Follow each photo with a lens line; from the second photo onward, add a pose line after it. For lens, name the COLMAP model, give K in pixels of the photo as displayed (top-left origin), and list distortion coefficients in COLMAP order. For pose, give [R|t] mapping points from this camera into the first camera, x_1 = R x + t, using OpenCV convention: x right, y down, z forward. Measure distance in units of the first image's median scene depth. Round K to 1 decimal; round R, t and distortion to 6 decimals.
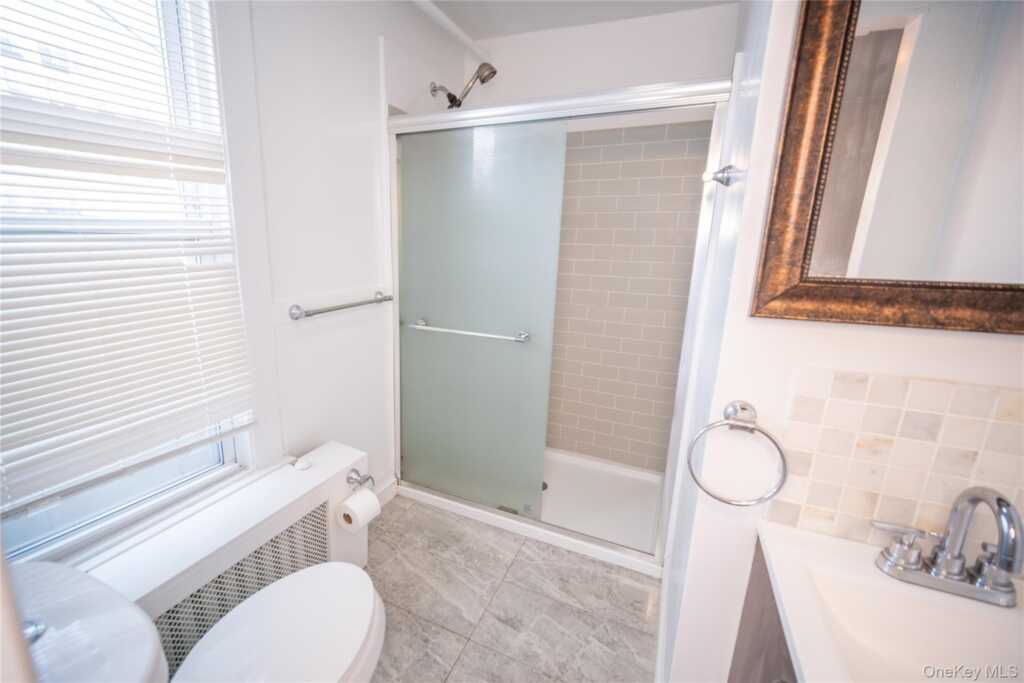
lens RADIAL K [[404.2, 0, 495.9], [0, 404.2, 337.2], [0, 0, 1]] dist [-0.001638, -0.000059]
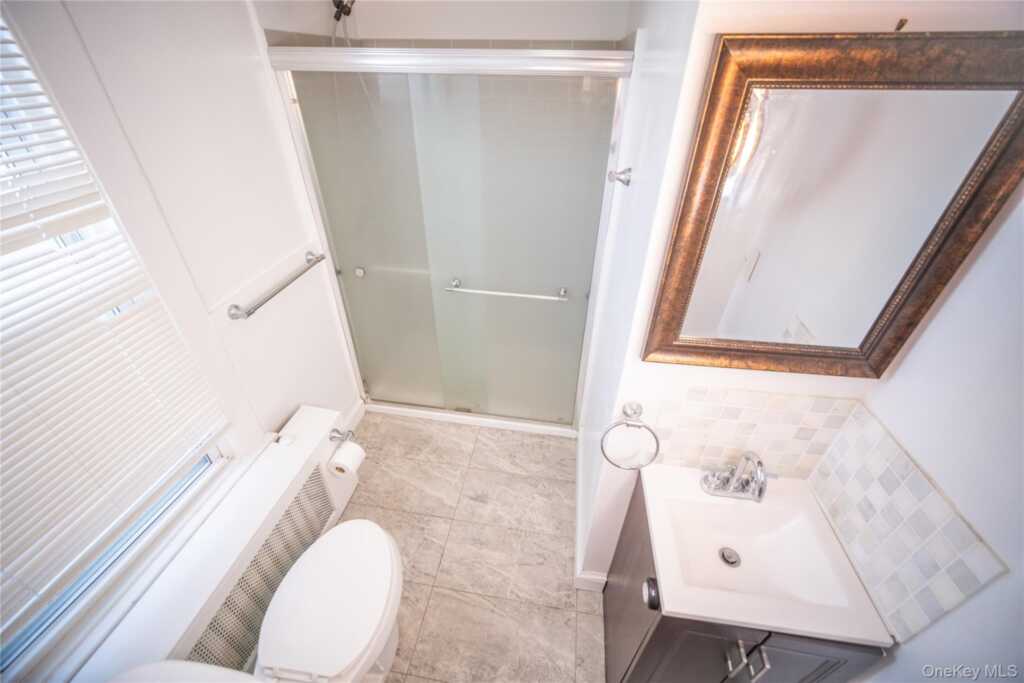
lens RADIAL K [[366.9, 0, 513.9], [0, 366.9, 314.4], [0, 0, 1]] dist [0.000010, 0.000080]
pose [[0.964334, -0.152315, 0.216474, -0.026365], [0.074282, 0.940705, 0.330992, -0.292959], [-0.254053, -0.303106, 0.918468, -0.011091]]
